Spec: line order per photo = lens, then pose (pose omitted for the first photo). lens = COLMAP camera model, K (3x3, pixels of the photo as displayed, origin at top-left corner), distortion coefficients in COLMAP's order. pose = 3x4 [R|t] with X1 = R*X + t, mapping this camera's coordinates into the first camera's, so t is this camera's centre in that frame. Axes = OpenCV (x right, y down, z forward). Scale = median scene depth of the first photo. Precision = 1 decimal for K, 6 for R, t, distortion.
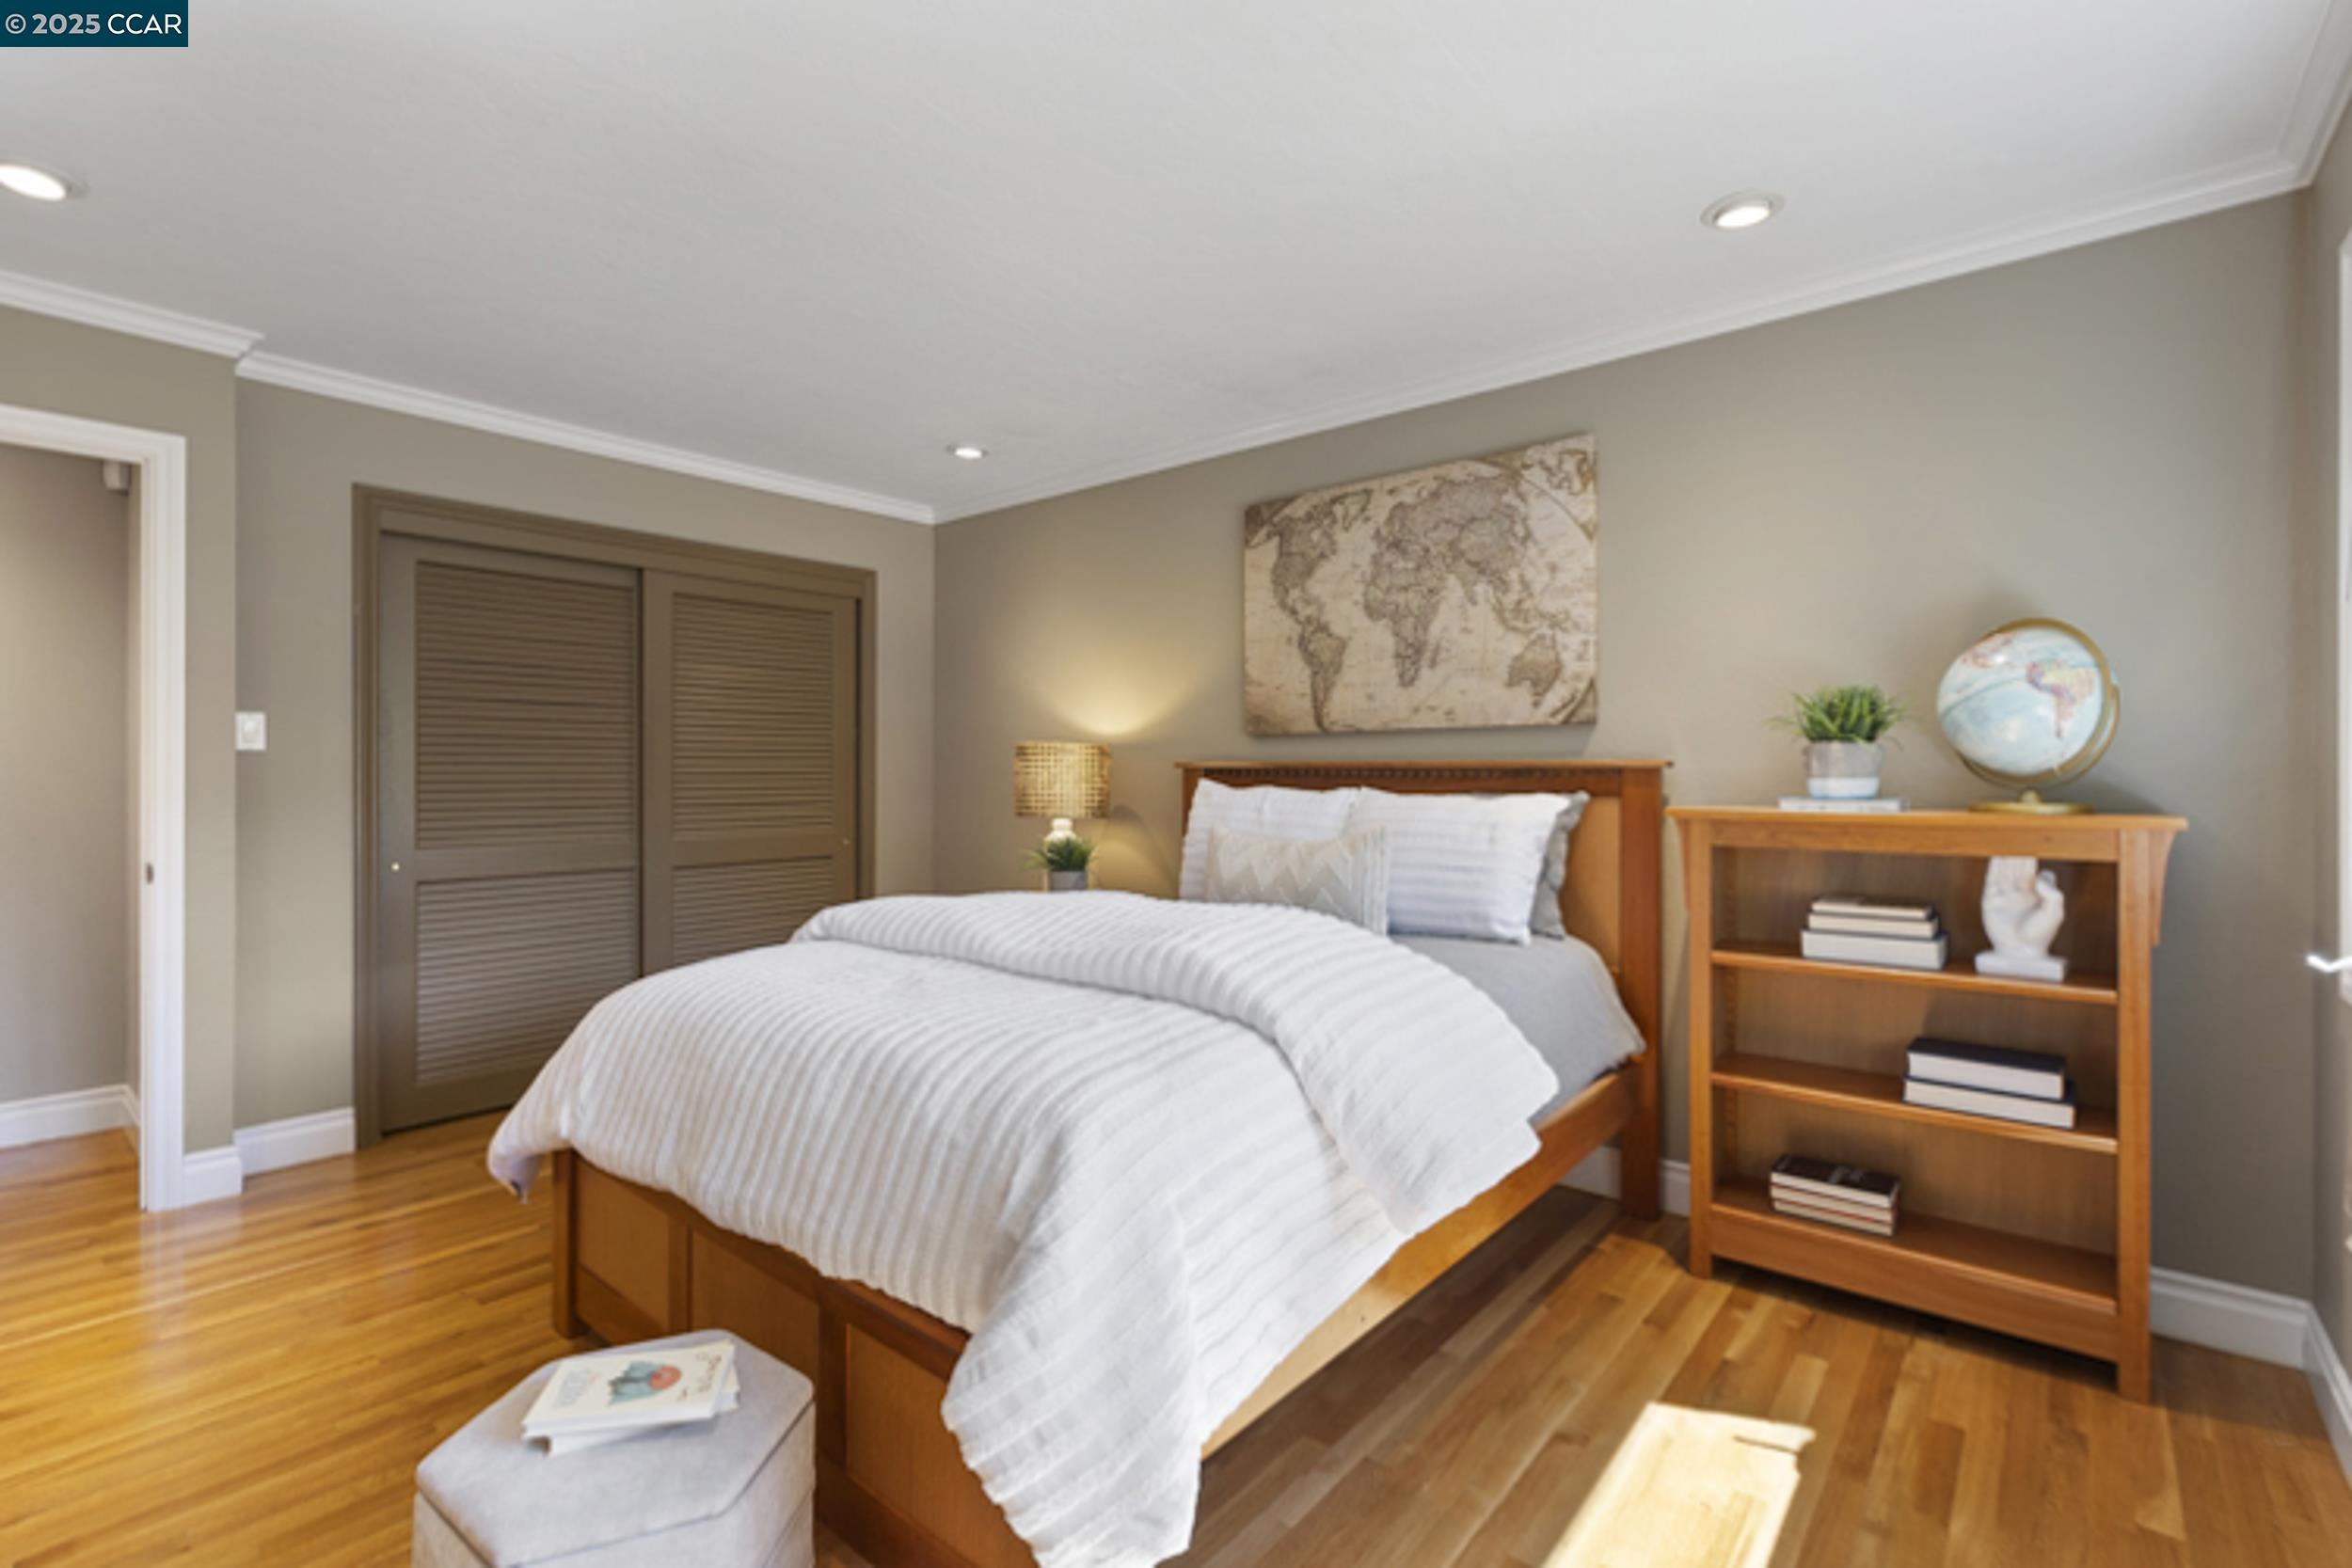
lens RADIAL K [[1058.0, 0, 1173.8], [0, 1058.0, 783.5], [0, 0, 1]] dist [0.015381, -0.010411]
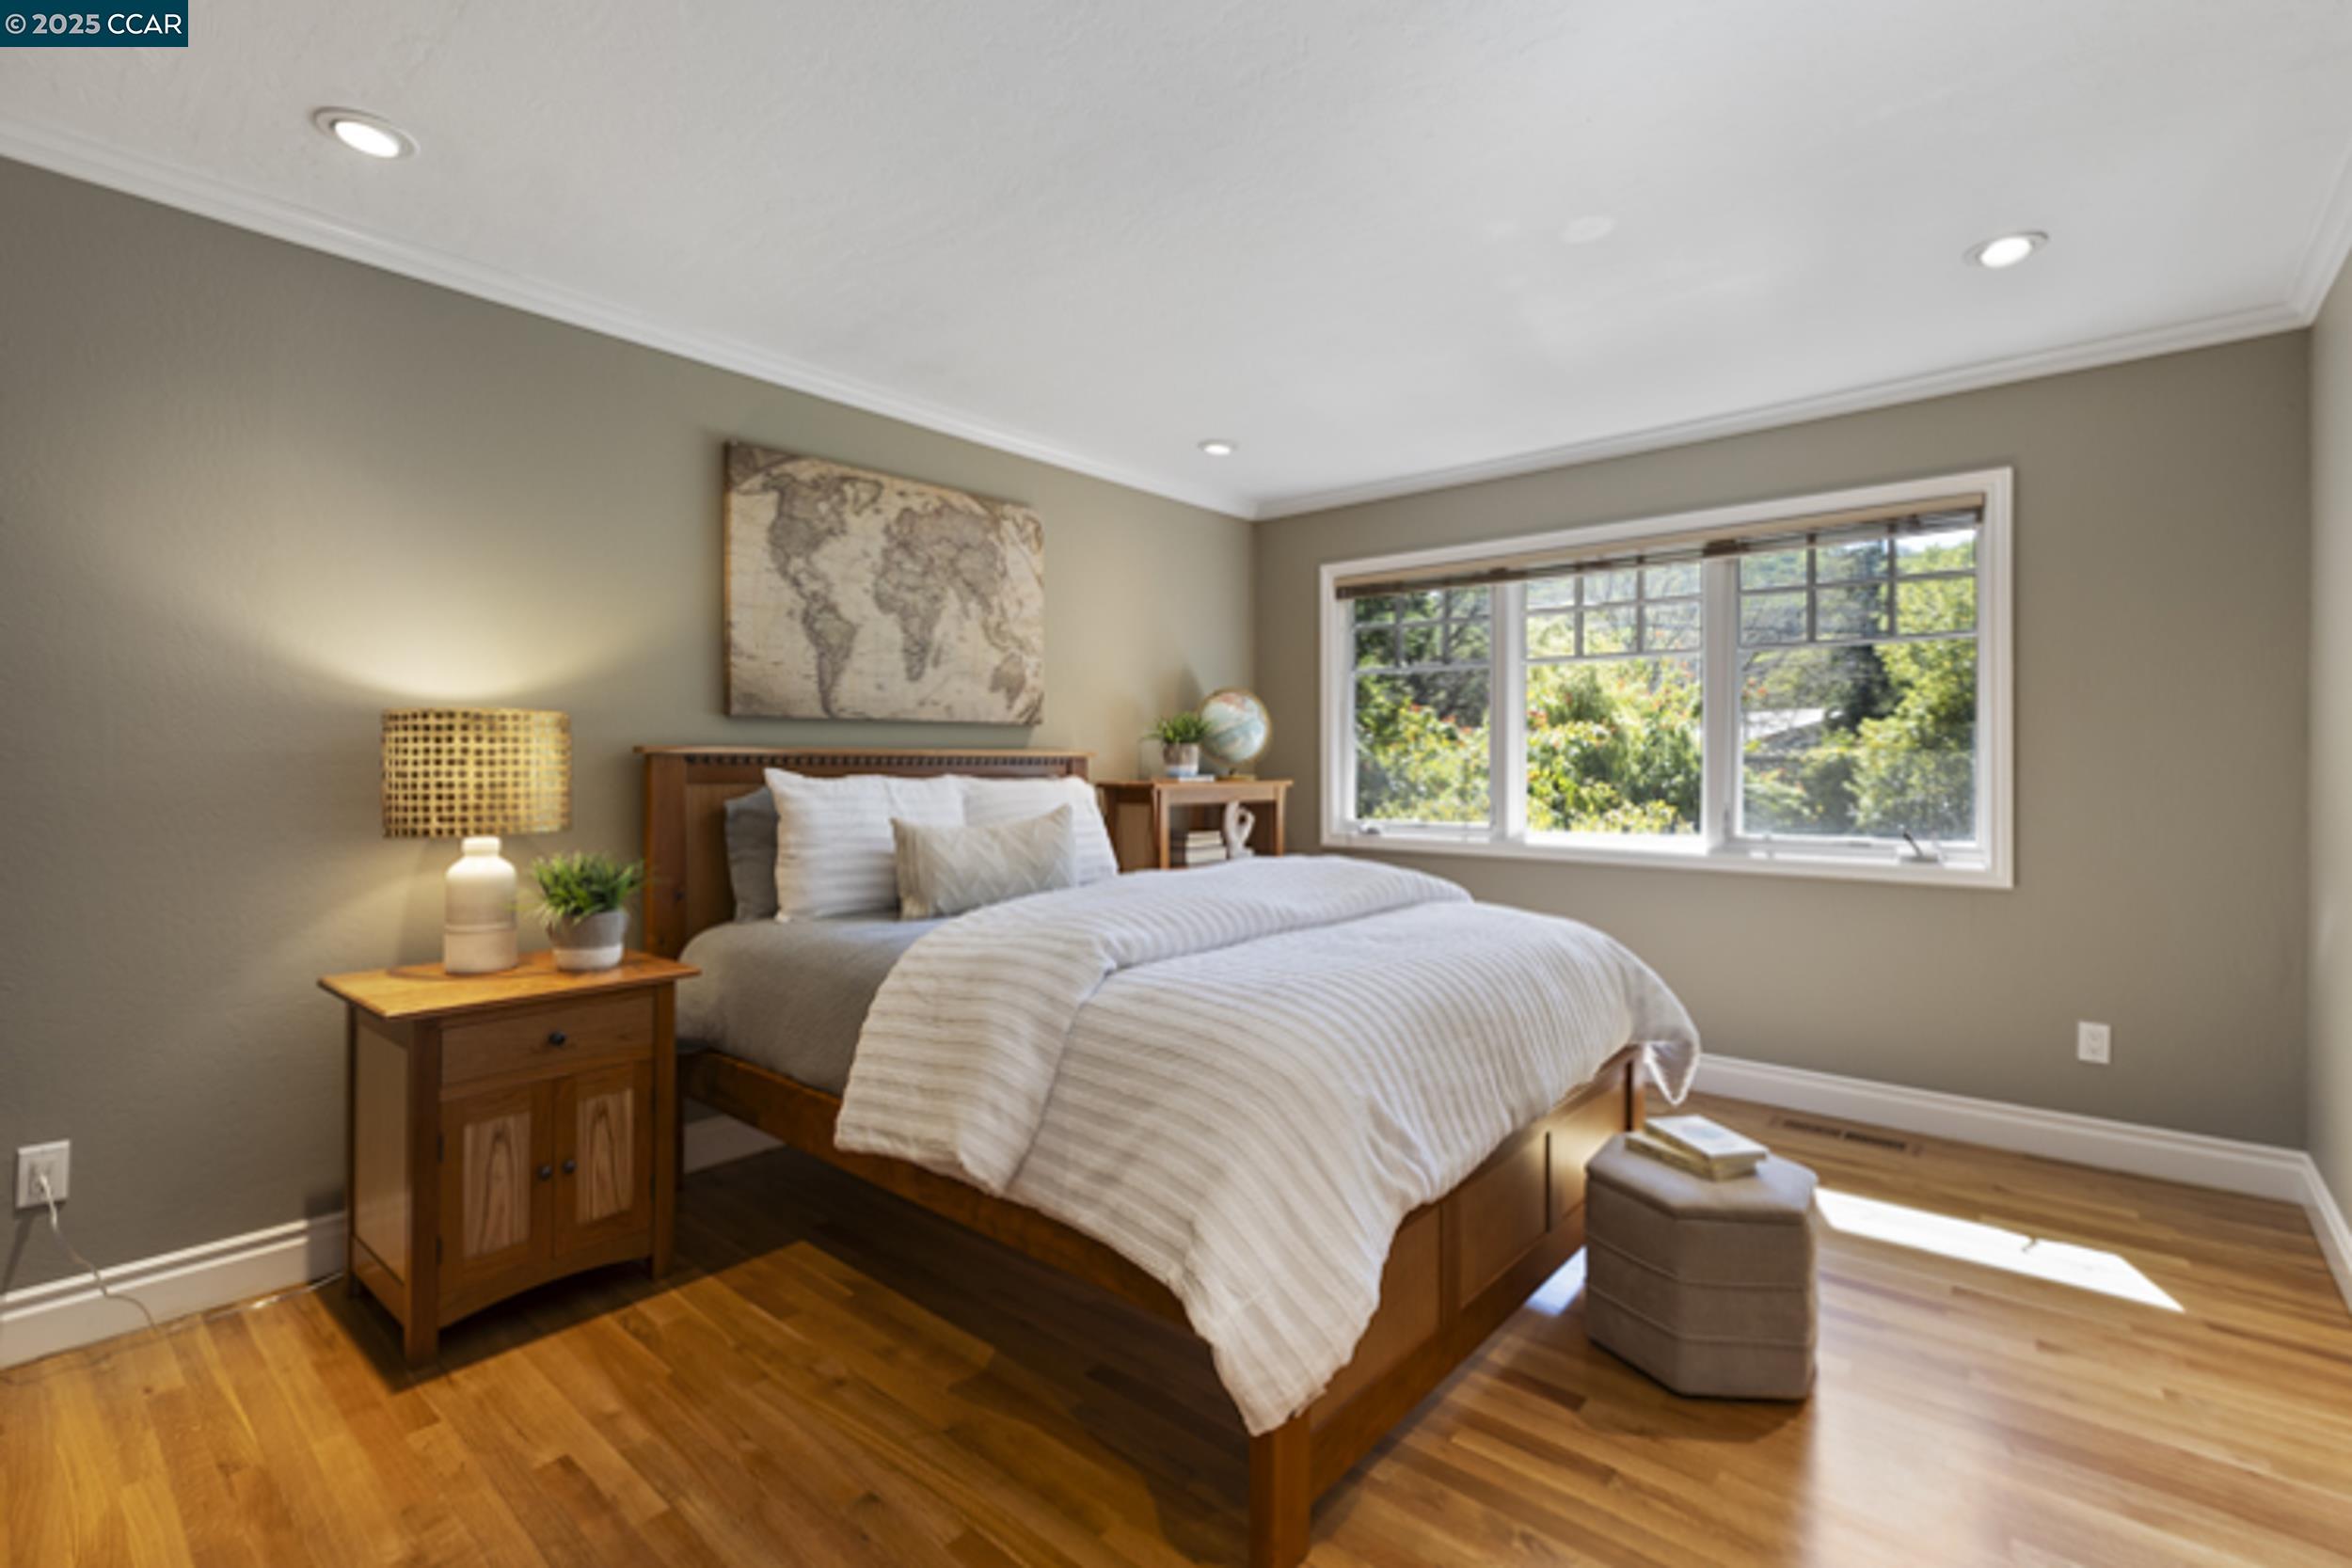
lens RADIAL K [[1058.0, 0, 1173.8], [0, 1058.0, 783.5], [0, 0, 1]] dist [0.015381, -0.010411]
pose [[0.017354, -0.023701, 0.999568, -0.849763], [0.008582, 0.999686, 0.023555, -0.010214], [-0.999813, 0.008170, 0.017552, 0.714008]]
